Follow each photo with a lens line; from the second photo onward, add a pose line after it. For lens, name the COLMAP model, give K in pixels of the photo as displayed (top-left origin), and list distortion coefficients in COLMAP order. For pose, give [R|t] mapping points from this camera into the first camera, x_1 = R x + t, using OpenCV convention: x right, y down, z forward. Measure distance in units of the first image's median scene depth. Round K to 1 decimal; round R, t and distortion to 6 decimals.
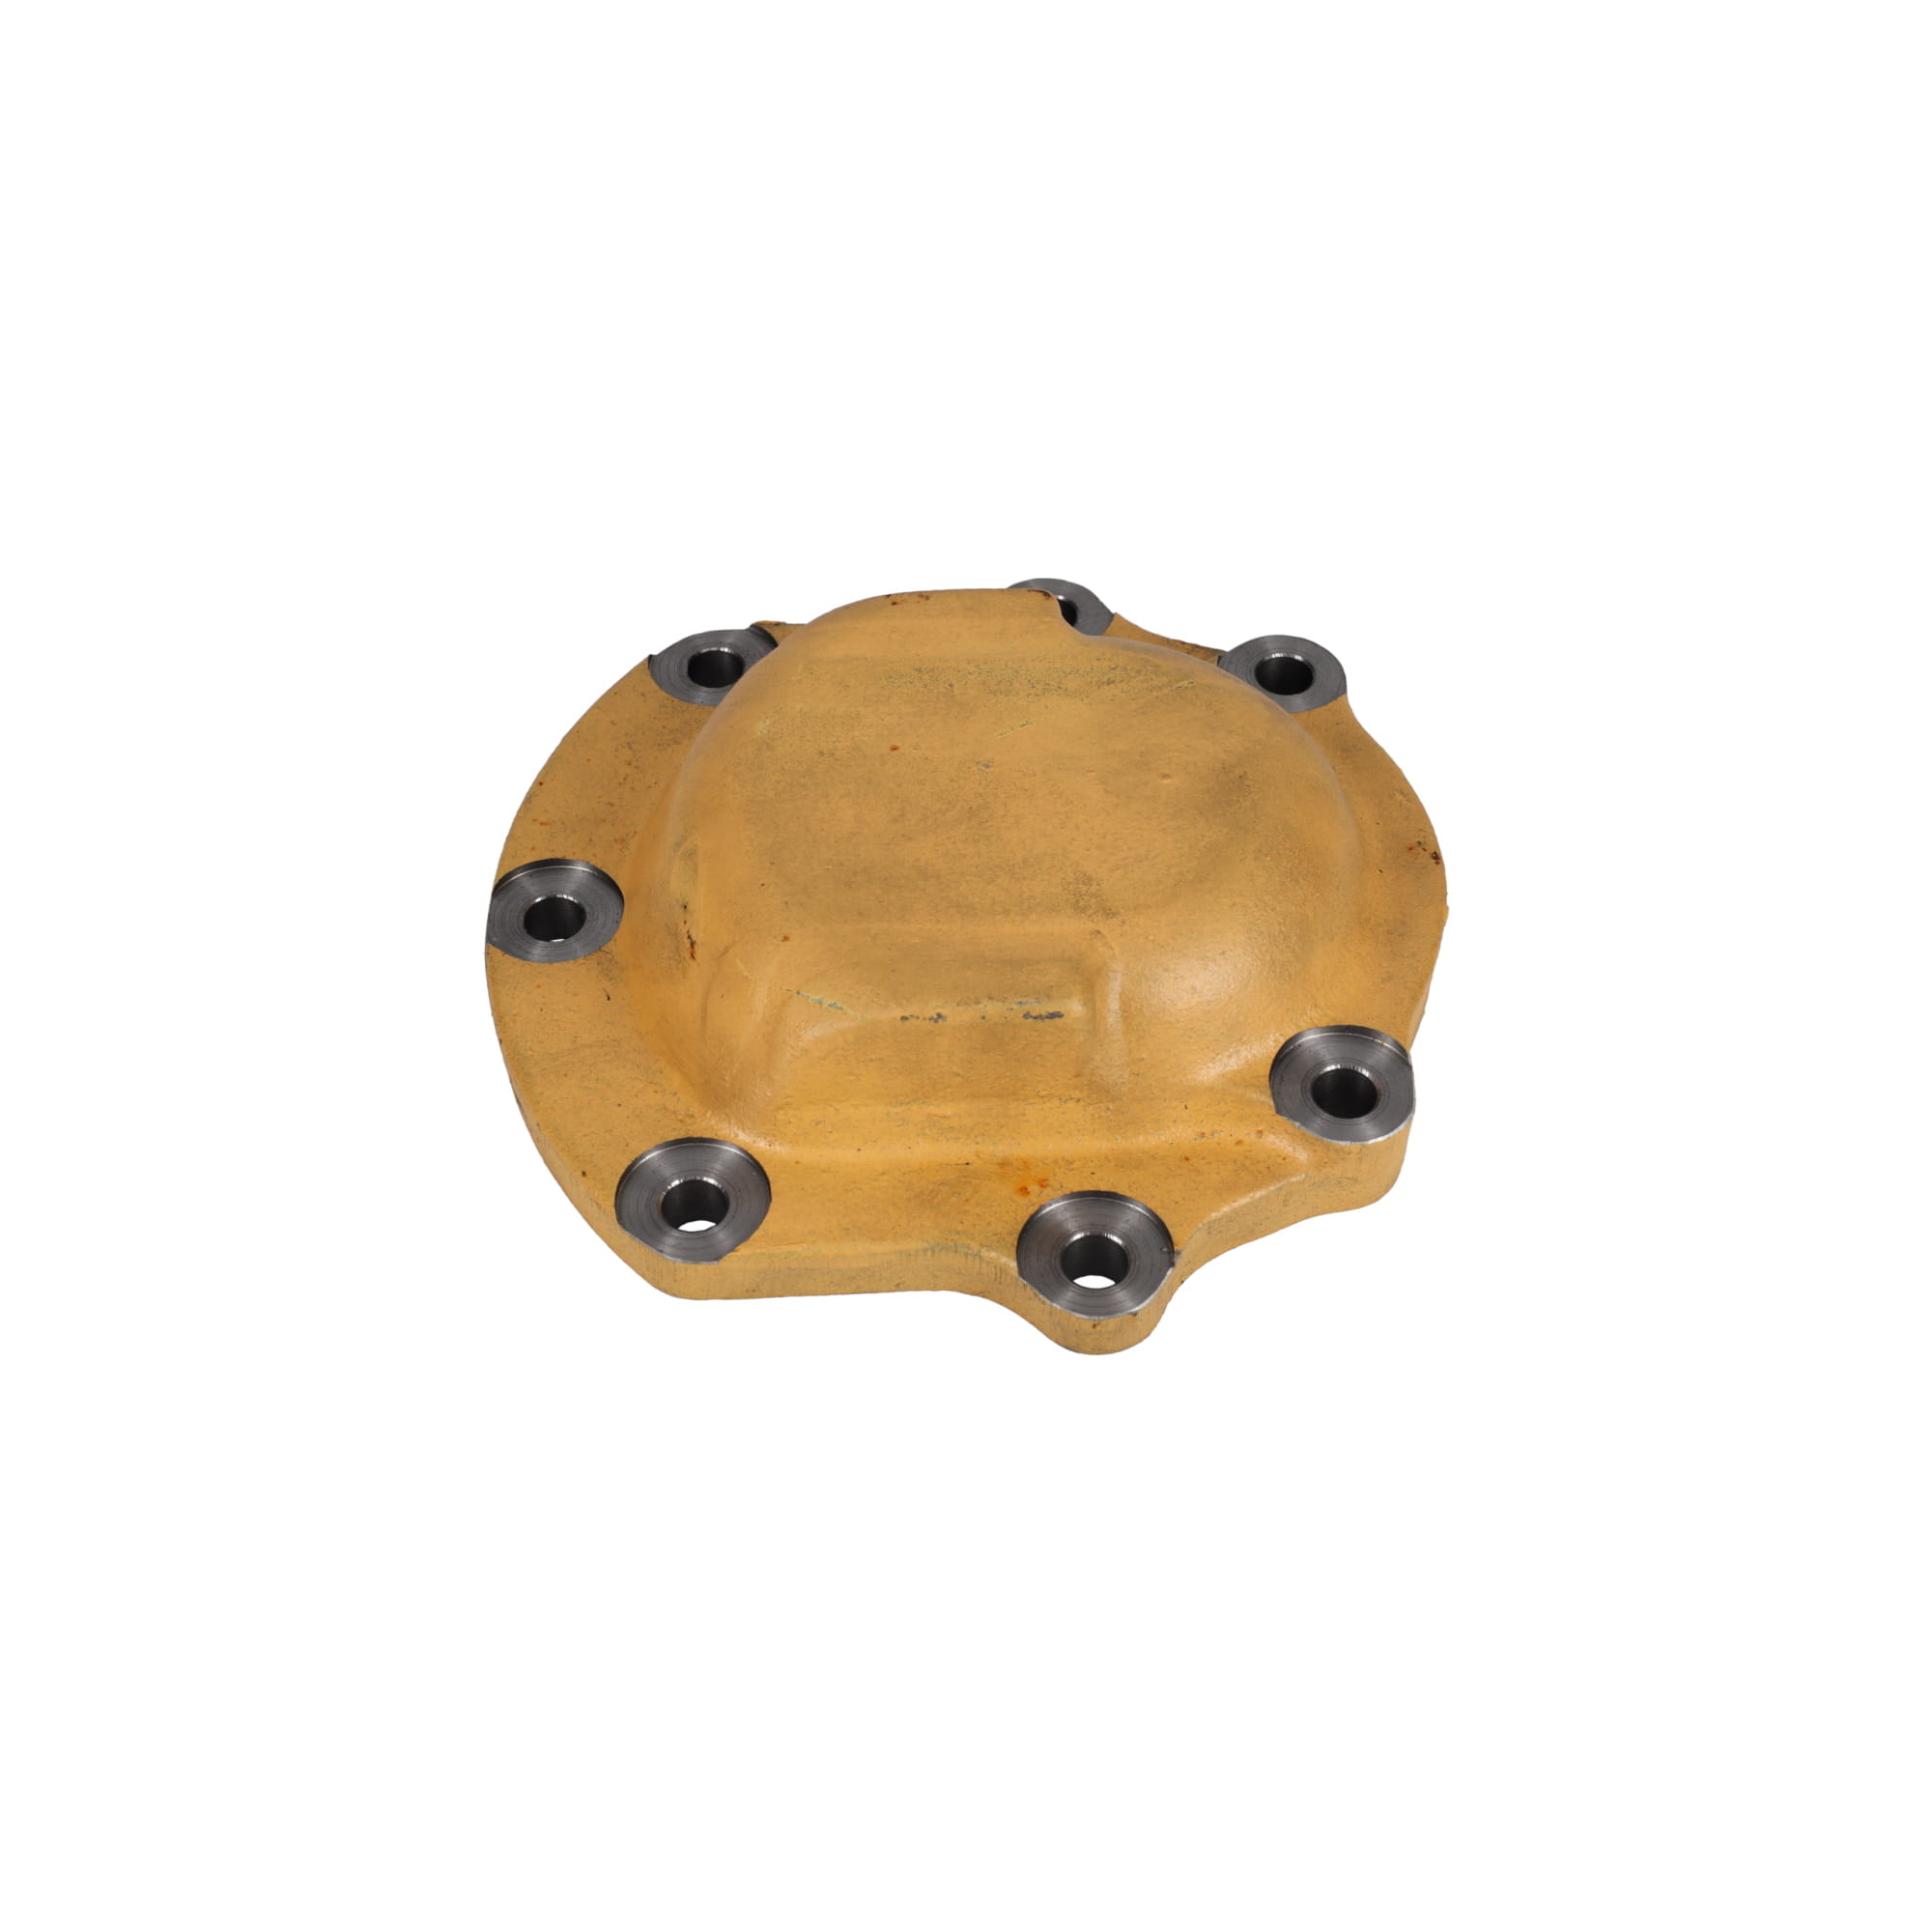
lens RADIAL K [[3040.6, 0, 966.0], [0, 3040.6, 966.0], [0, 0, 1]] dist [0.022630, 0.001876]
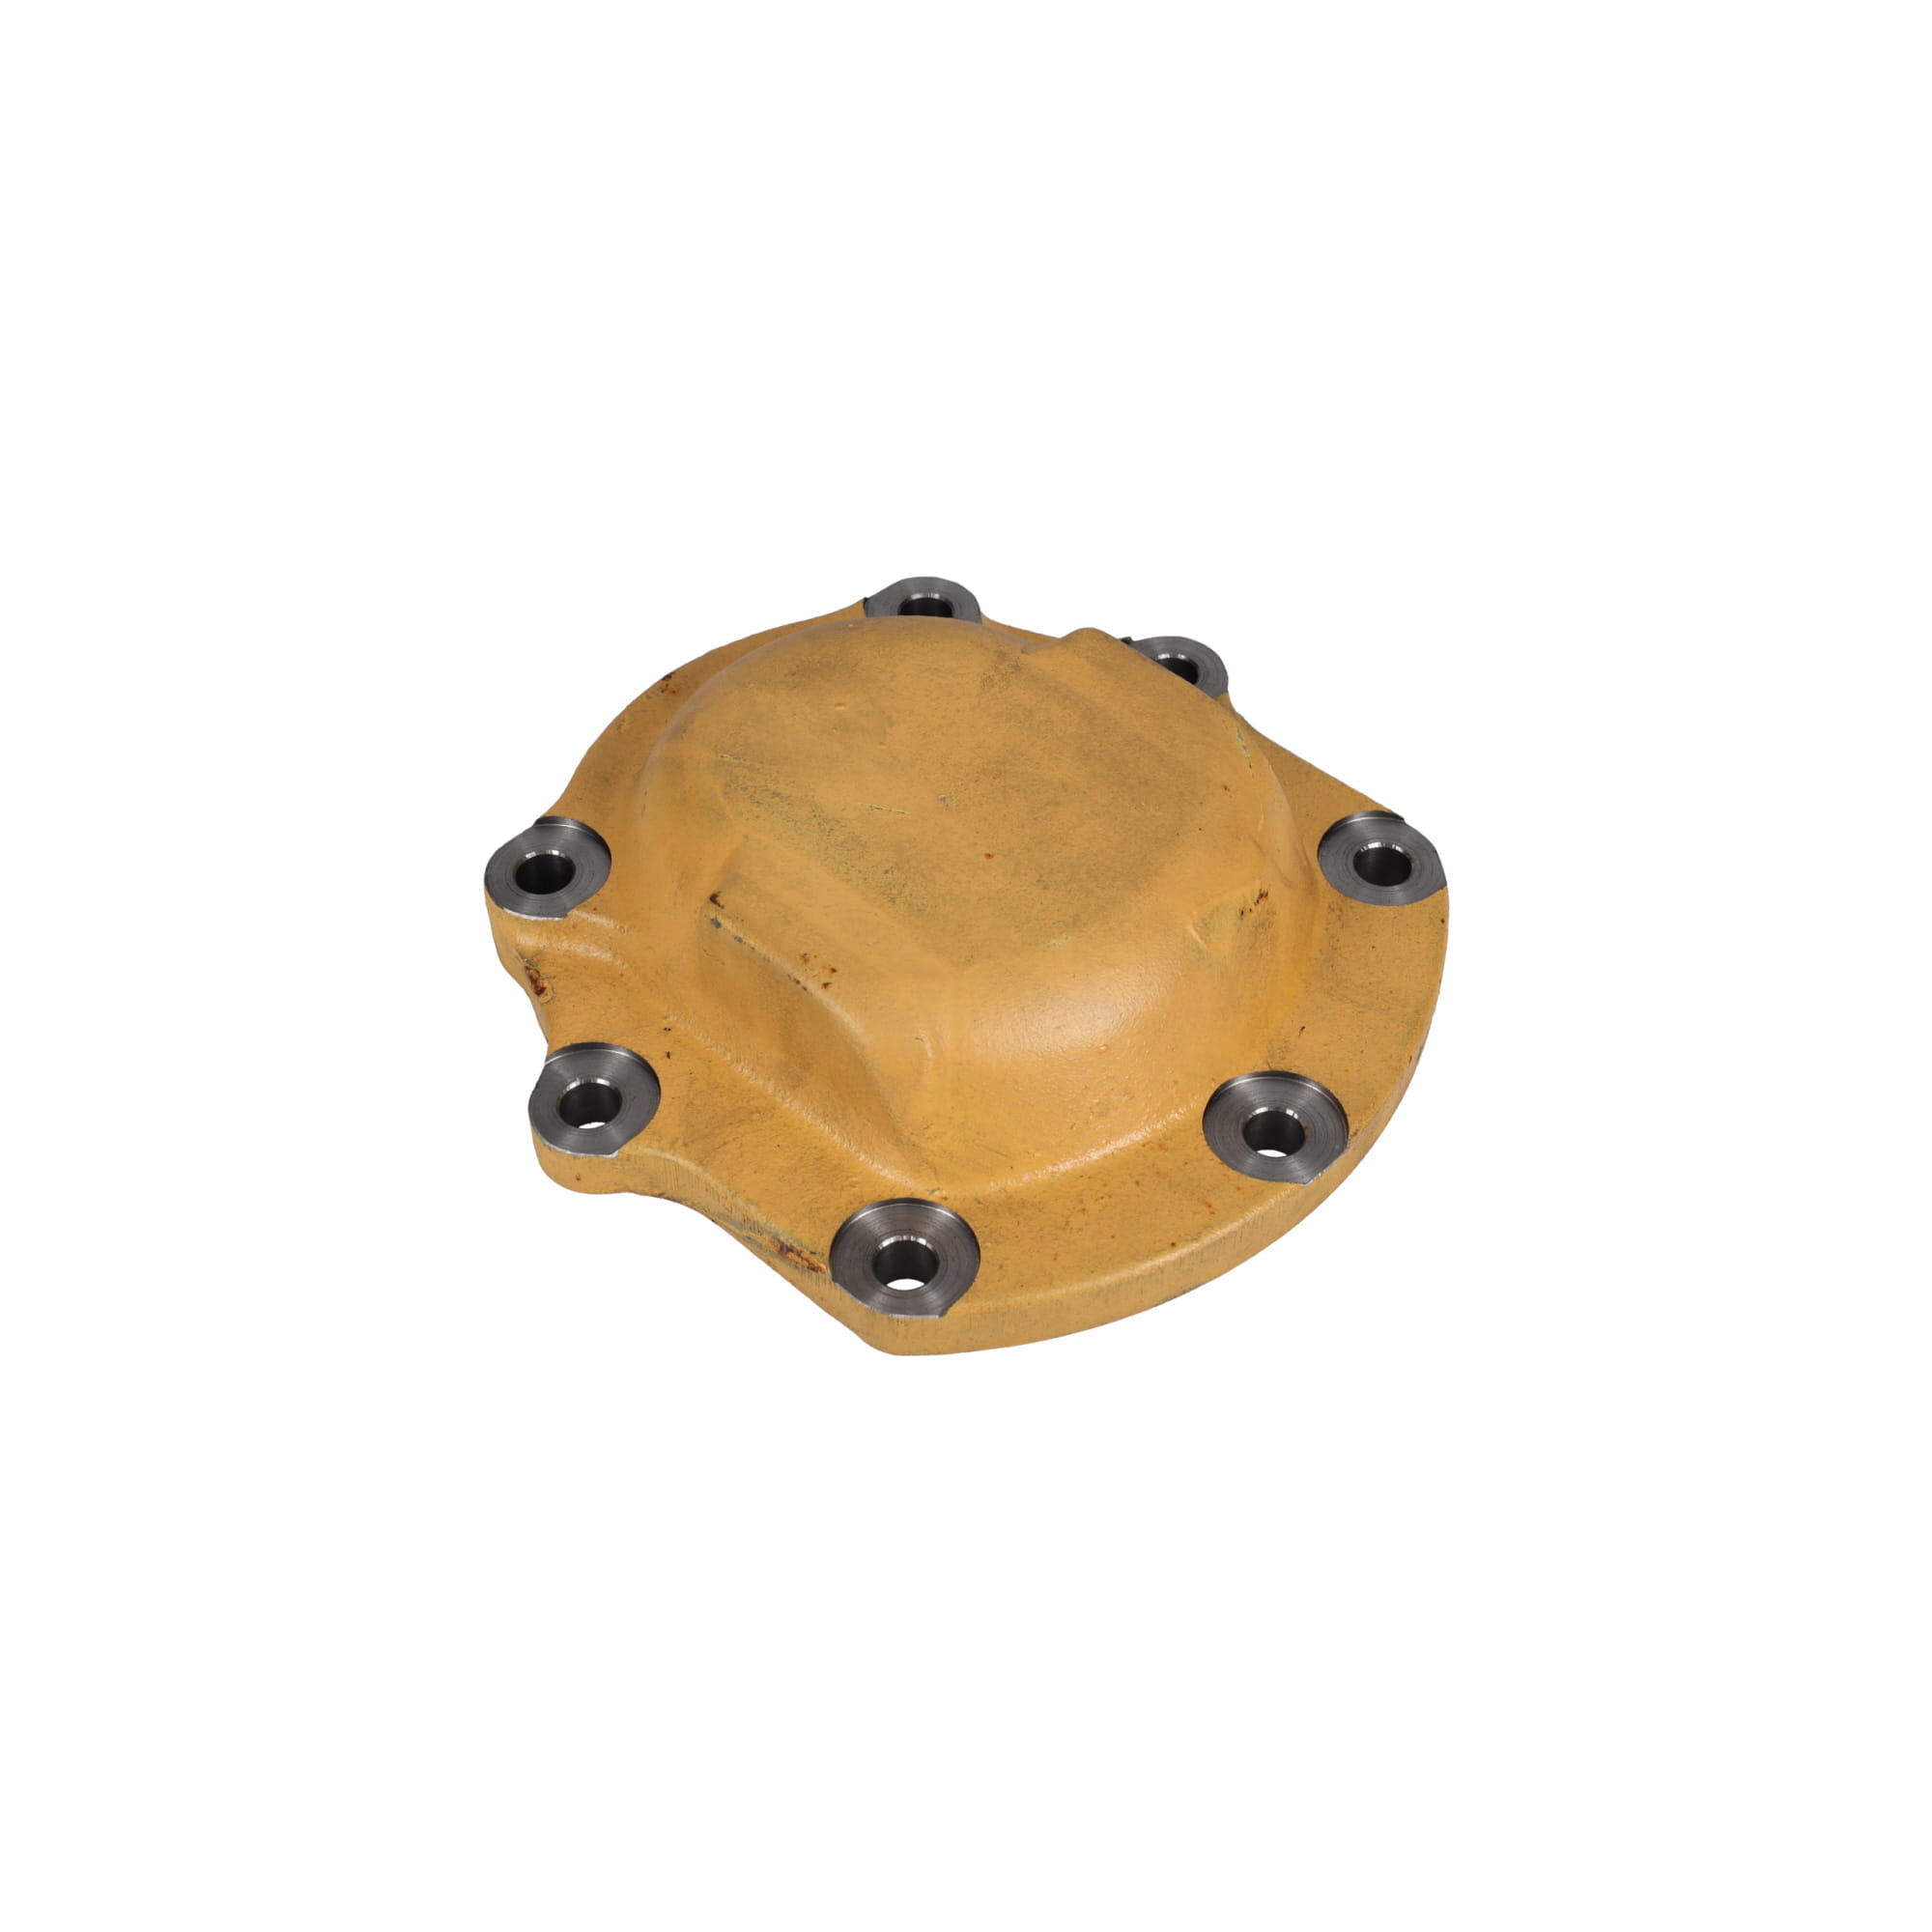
lens RADIAL K [[2873.9, 0, 966.0], [0, 2873.9, 966.0], [0, 0, 1]] dist [-0.000186, -0.006787]
pose [[-0.703435, -0.519921, 0.484624, -0.518432], [0.530965, 0.068874, 0.844590, -0.911779], [-0.472498, 0.851433, 0.227612, 0.838865]]
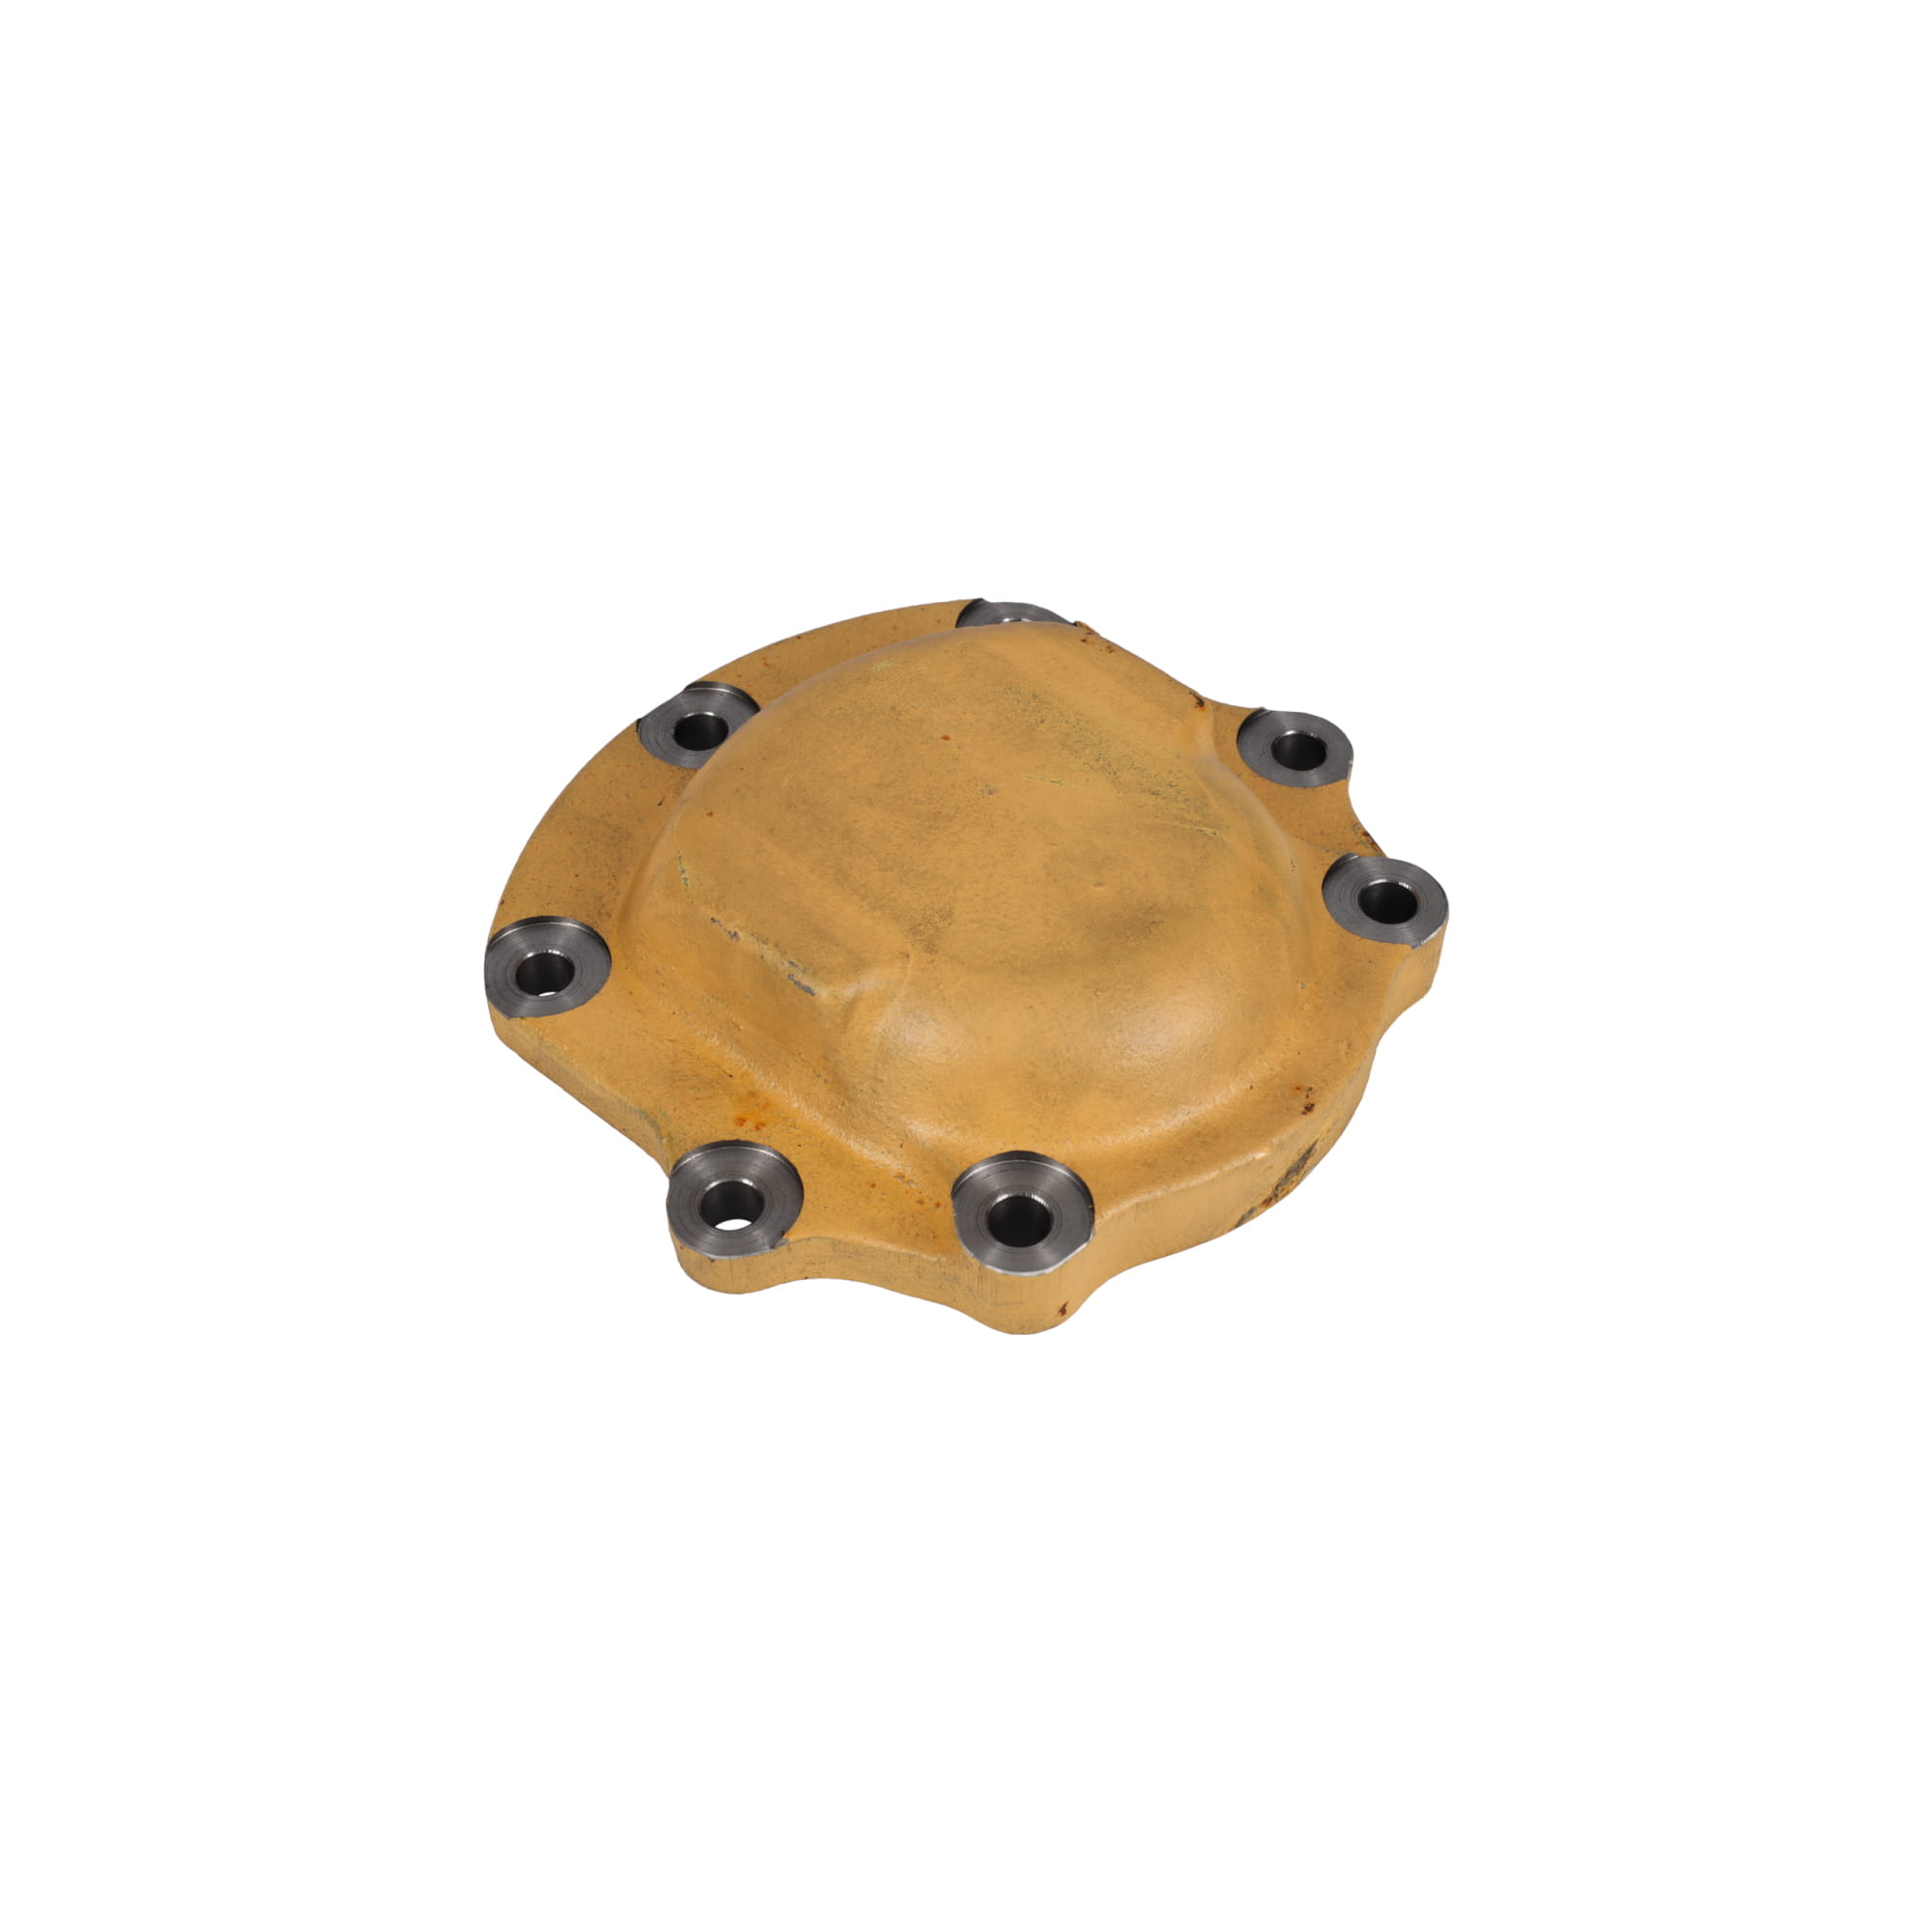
lens RADIAL K [[2873.9, 0, 966.0], [0, 2873.9, 966.0], [0, 0, 1]] dist [-0.000186, -0.006787]
pose [[0.706895, 0.524900, -0.474109, 0.520581], [-0.523445, 0.839027, 0.148456, -0.163109], [0.475715, 0.143228, 0.867860, 0.135648]]
